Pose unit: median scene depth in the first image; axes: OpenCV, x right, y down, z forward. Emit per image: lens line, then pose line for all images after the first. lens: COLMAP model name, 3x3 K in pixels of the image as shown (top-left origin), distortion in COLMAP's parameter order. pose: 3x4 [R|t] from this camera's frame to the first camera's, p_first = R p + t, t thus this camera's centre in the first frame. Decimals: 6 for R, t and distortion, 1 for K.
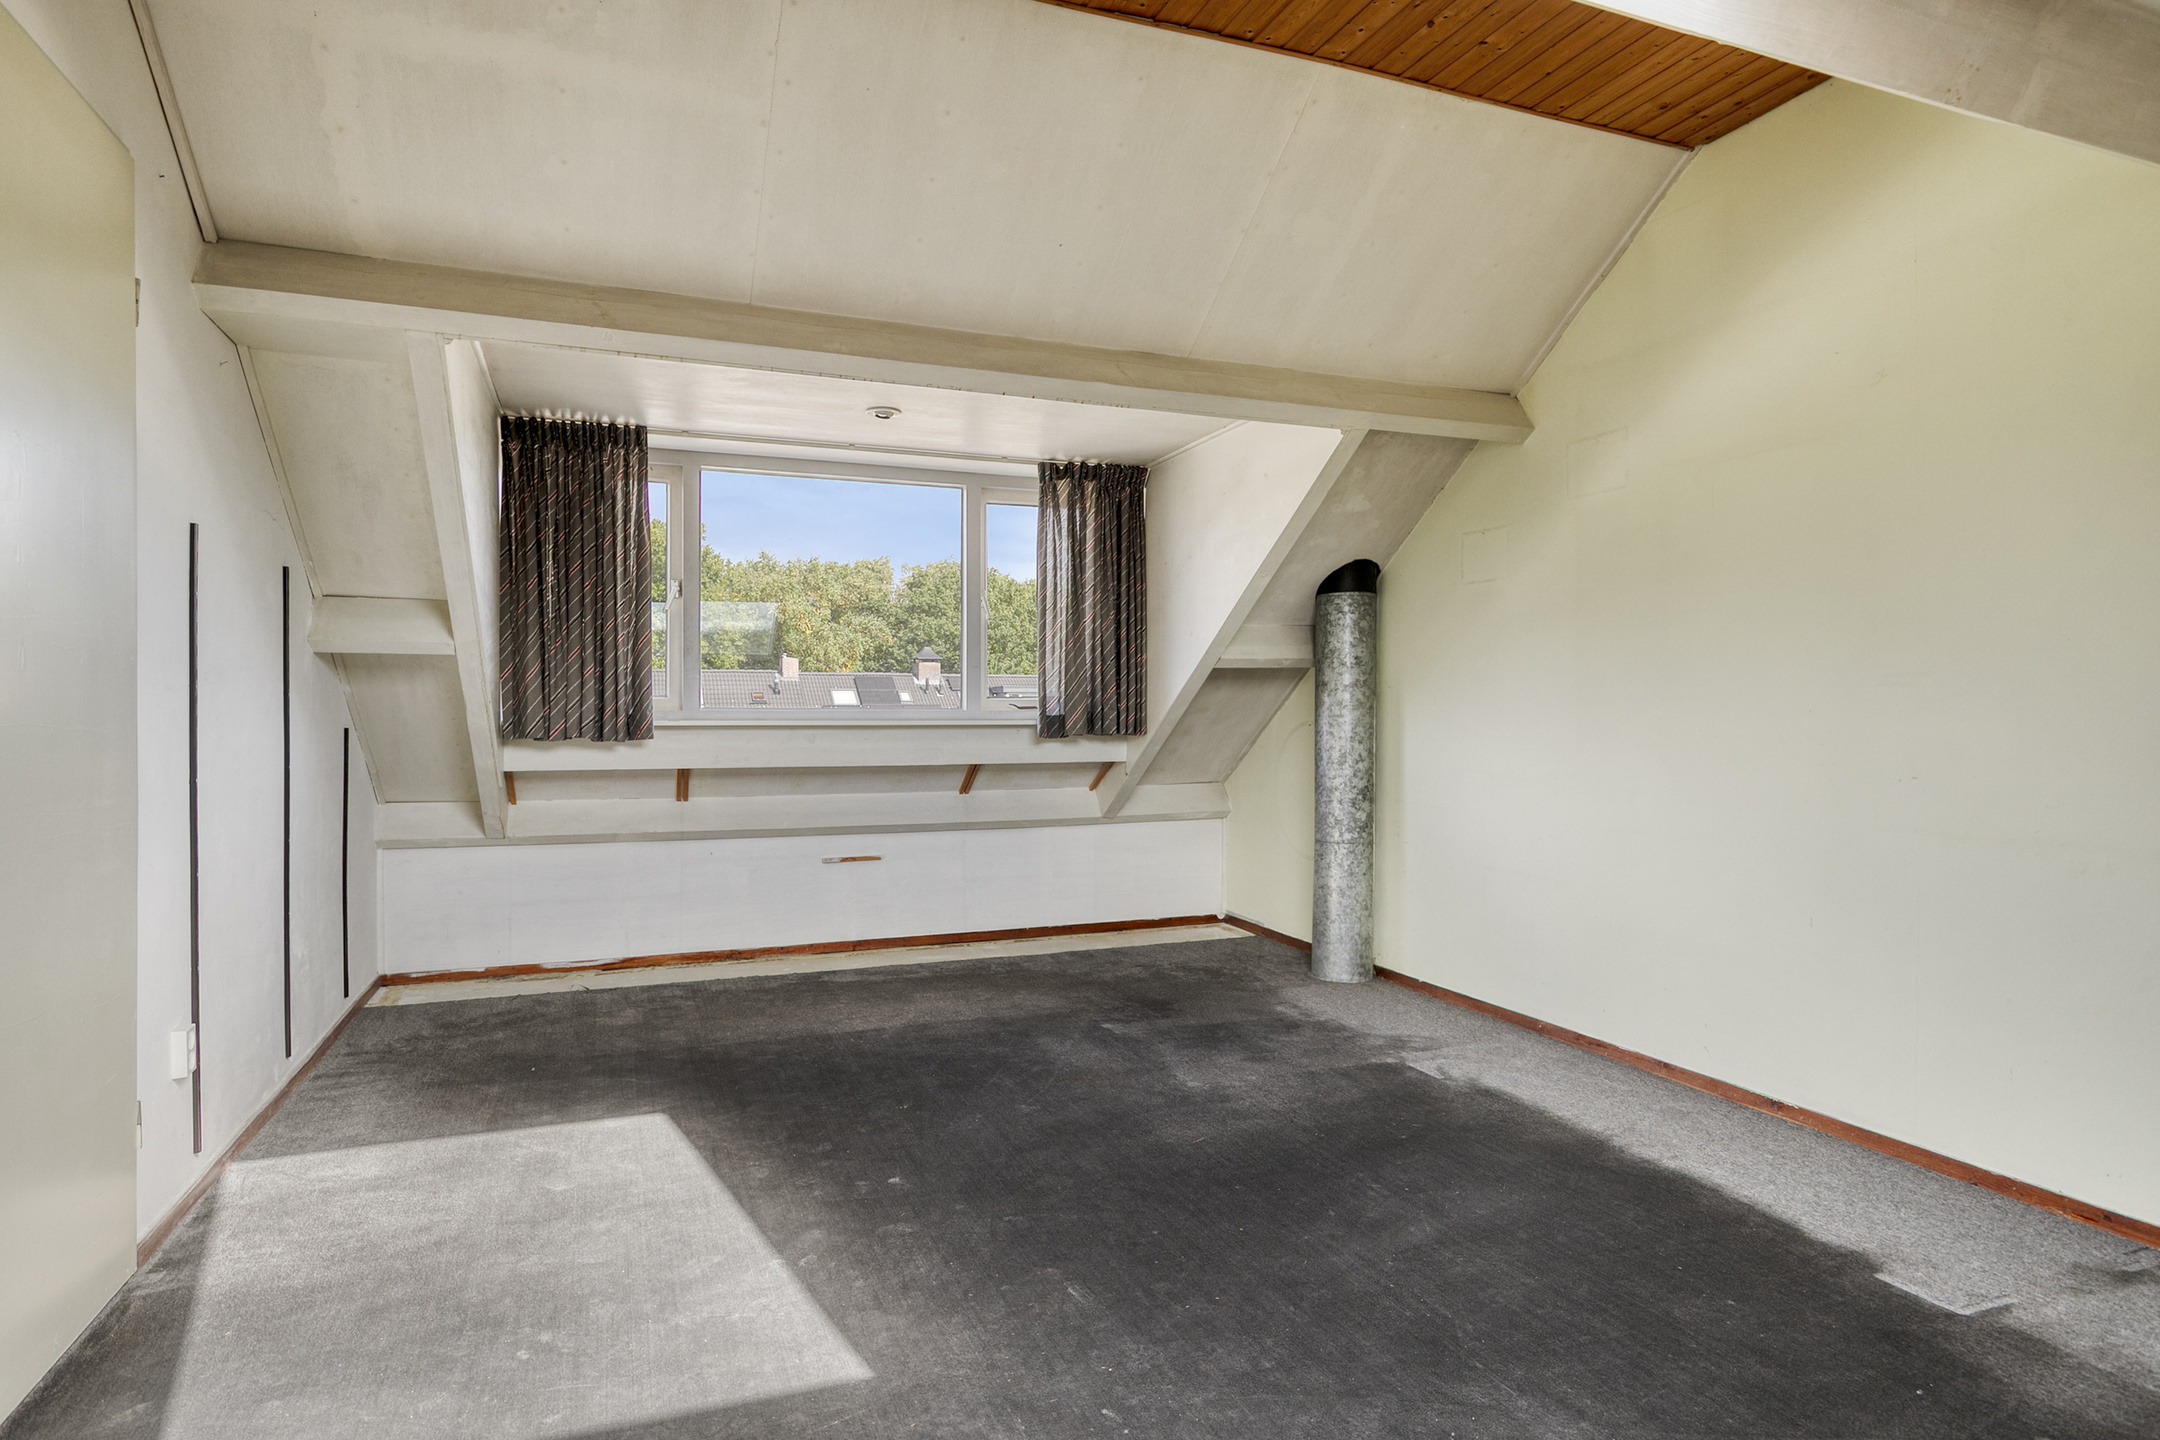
lens RADIAL K [[1198.1, 0, 1081.8], [0, 1198.1, 719.1], [0, 0, 1]] dist [-0.003487, 0.000265]
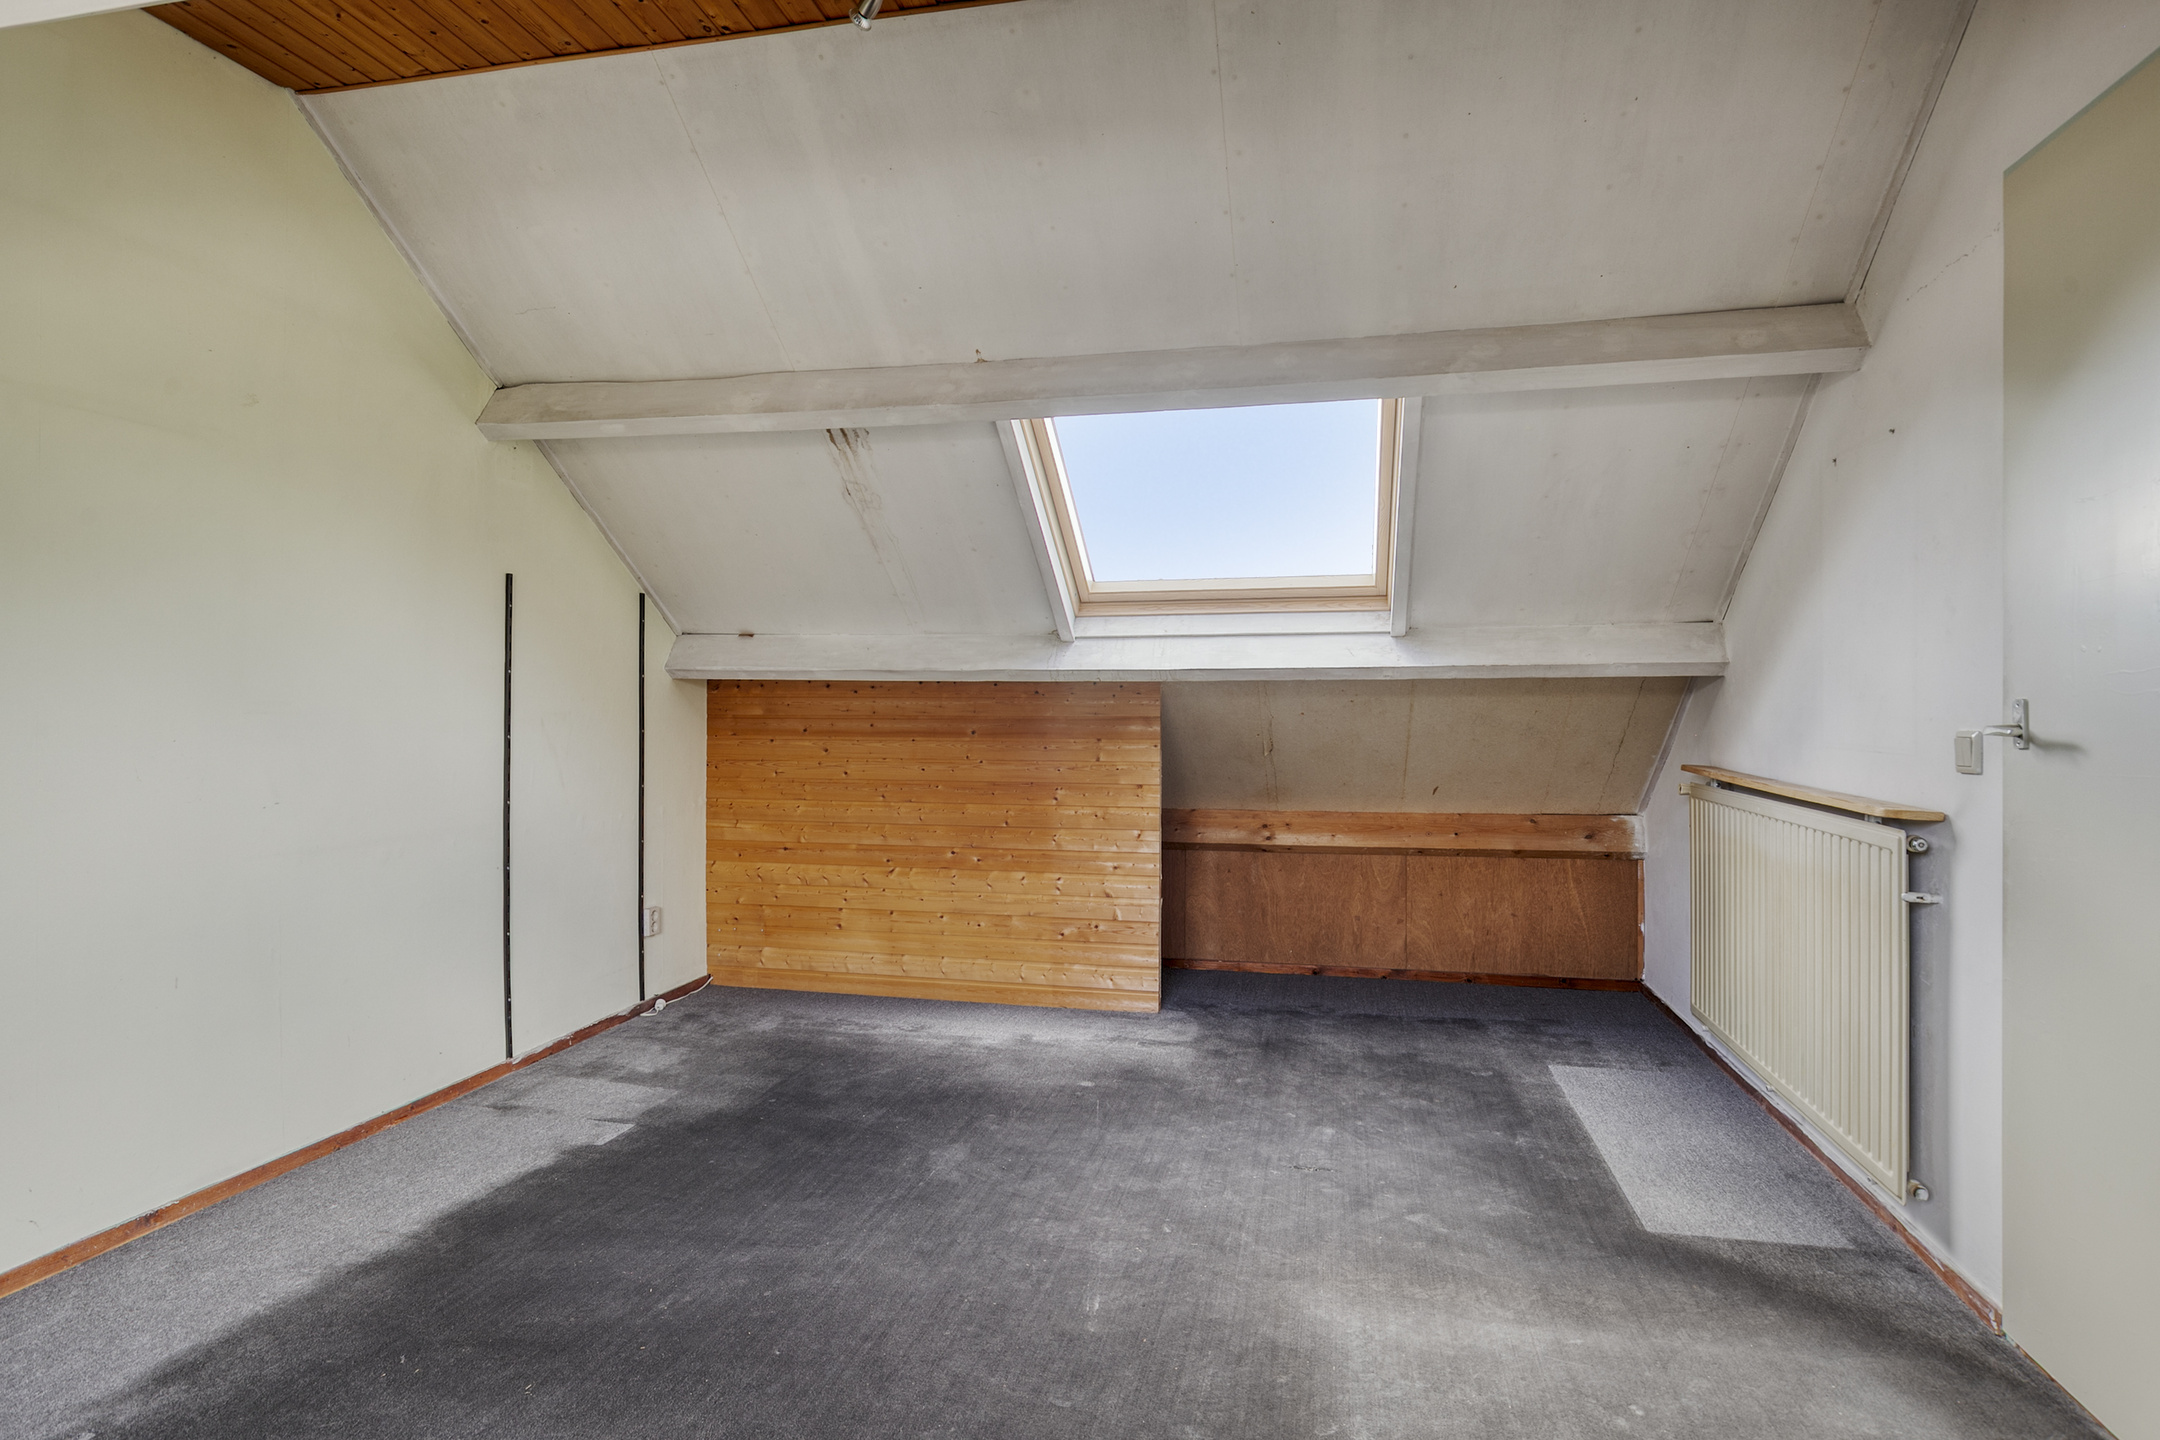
lens RADIAL K [[1198.1, 0, 1079.5], [0, 1198.1, 715.5], [0, 0, 1]] dist [-0.003487, 0.000265]
pose [[-0.832748, -0.003556, 0.553641, -0.549904], [0.001063, 0.999967, 0.008023, -0.039374], [-0.553651, 0.007270, -0.832717, 1.809603]]
